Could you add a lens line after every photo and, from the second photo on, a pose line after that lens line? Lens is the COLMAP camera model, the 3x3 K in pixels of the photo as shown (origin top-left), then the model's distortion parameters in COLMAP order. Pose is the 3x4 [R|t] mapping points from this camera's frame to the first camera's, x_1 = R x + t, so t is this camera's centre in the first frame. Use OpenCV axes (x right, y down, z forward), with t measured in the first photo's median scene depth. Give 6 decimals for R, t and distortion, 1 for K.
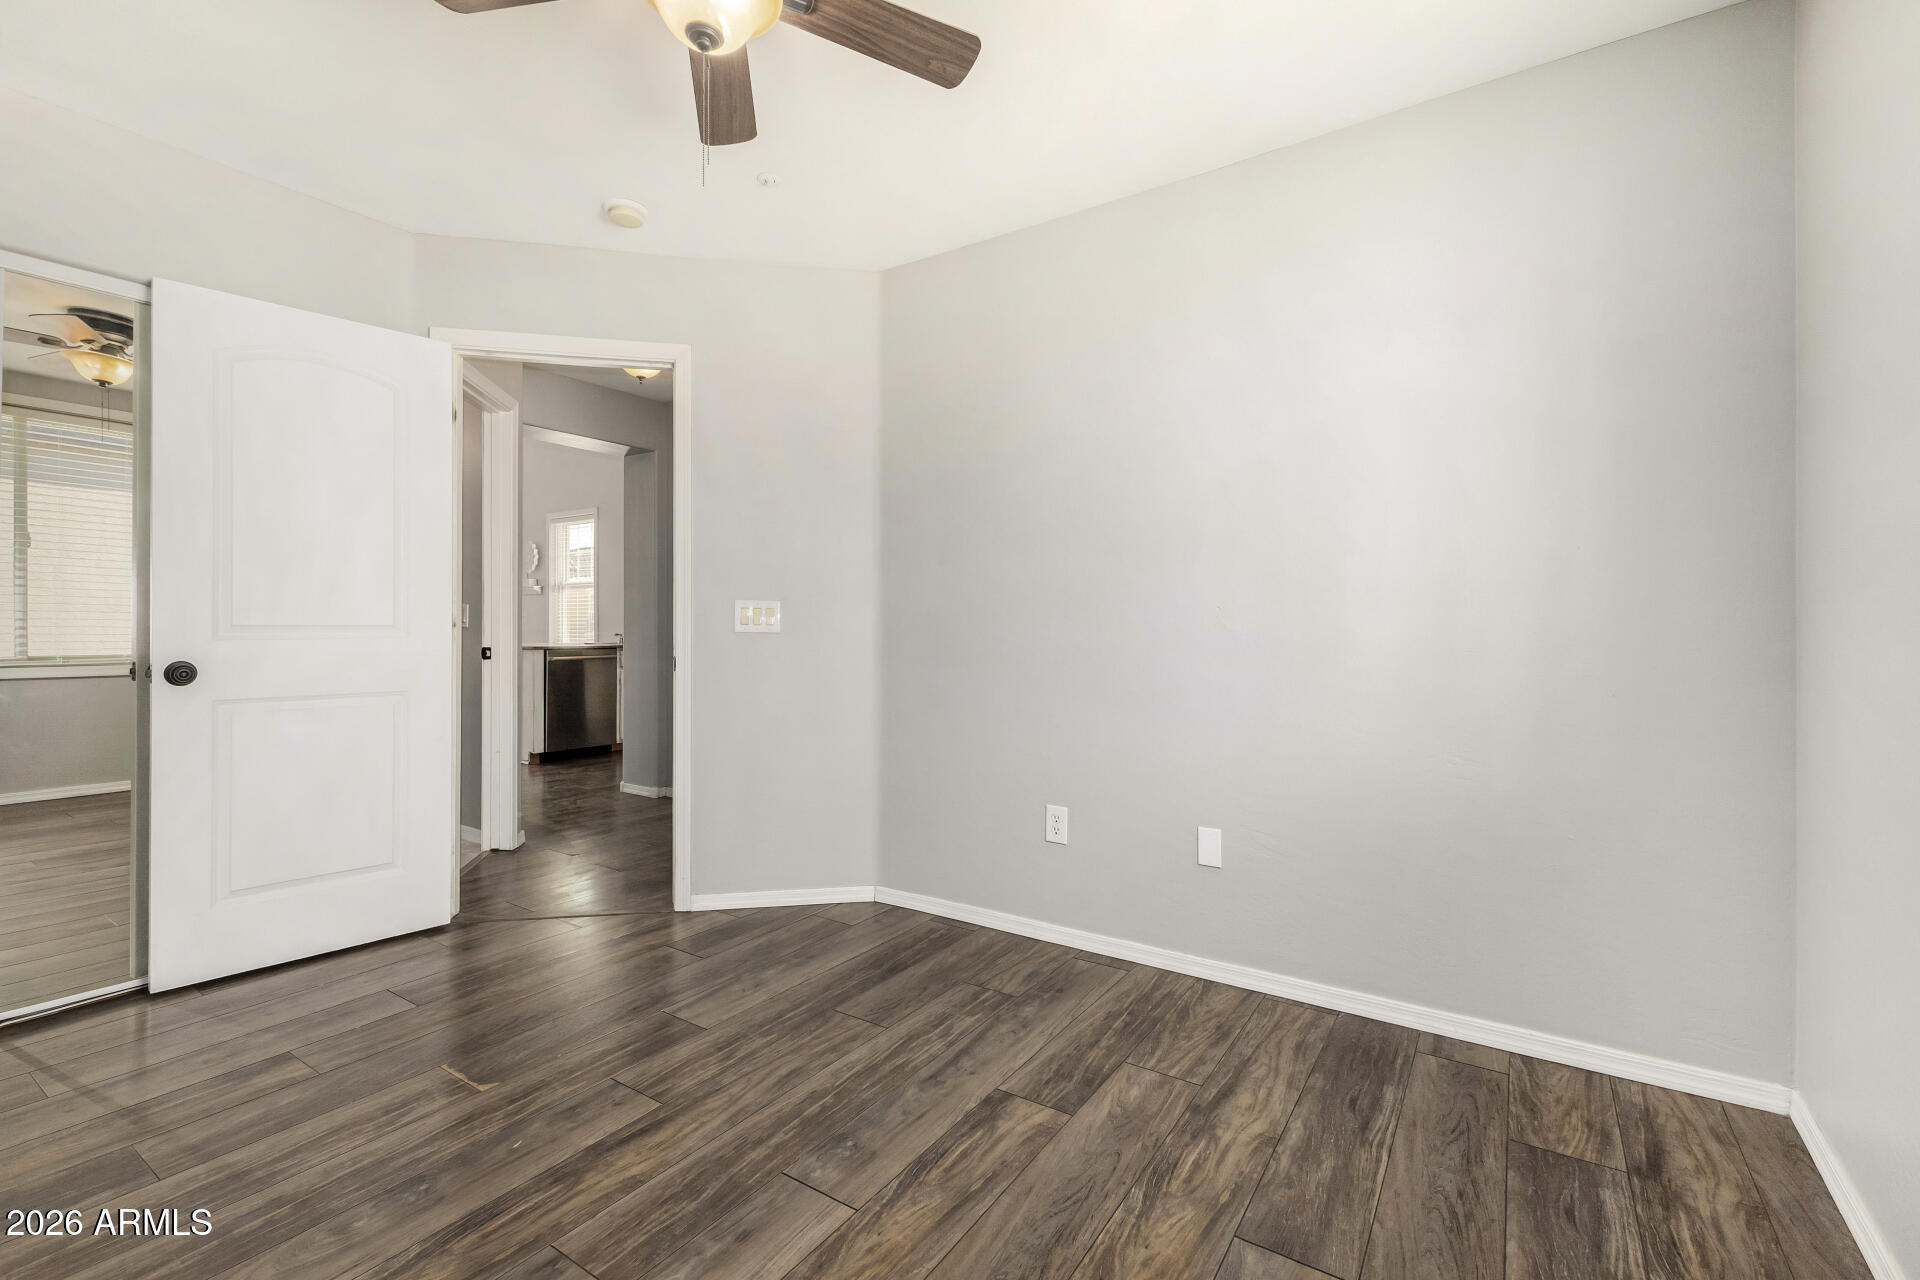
lens RADIAL K [[837.2, 0, 959.5], [0, 837.2, 633.6], [0, 0, 1]] dist [0.009546, -0.001022]
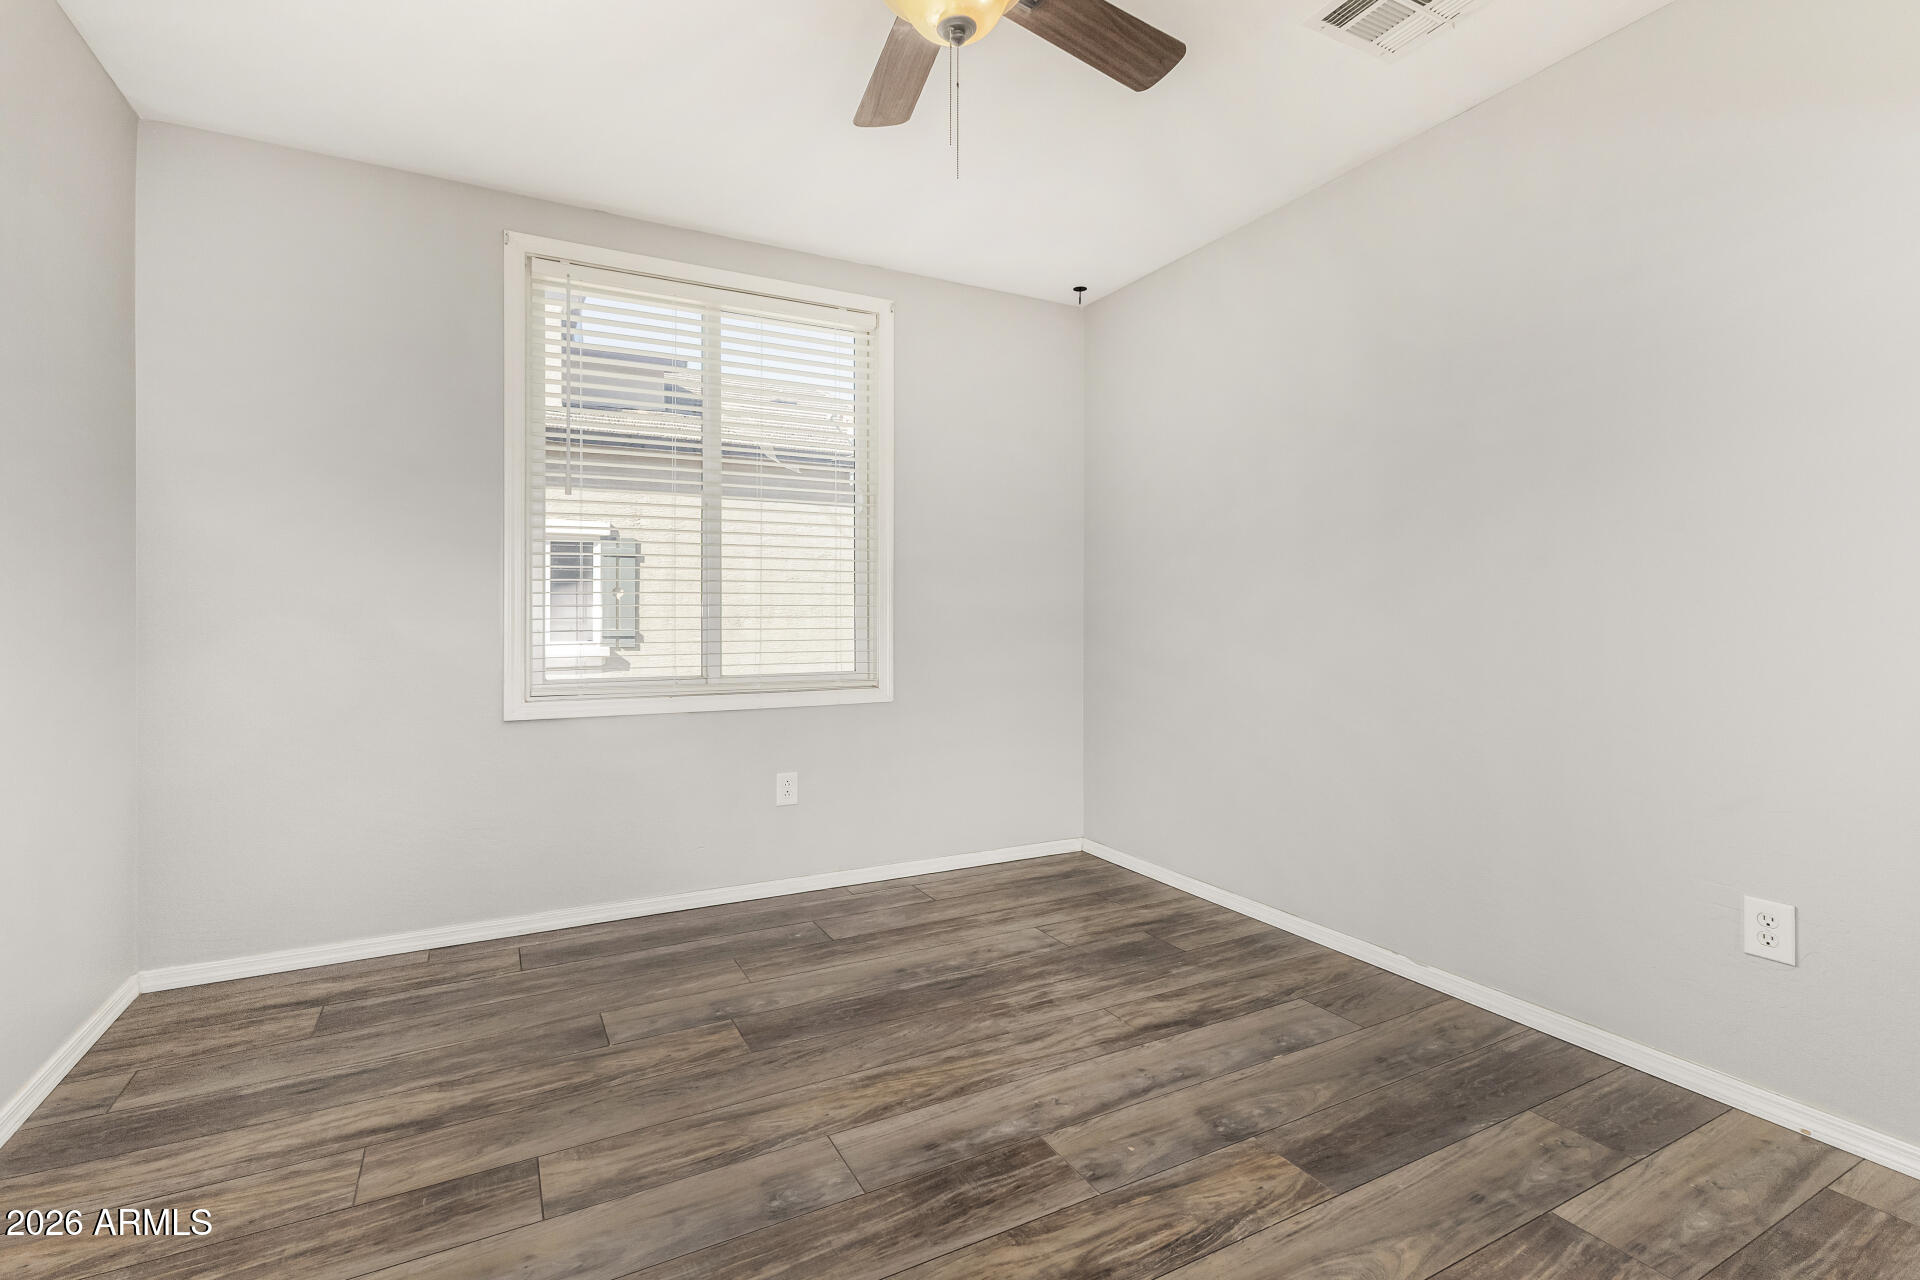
lens RADIAL K [[837.2, 0, 953.0], [0, 837.2, 630.6], [0, 0, 1]] dist [0.009546, -0.001022]
pose [[-0.872496, -0.011481, 0.488487, -0.716581], [0.000522, 0.999701, 0.024427, 0.026979], [-0.488622, 0.021567, -0.872229, 1.712175]]
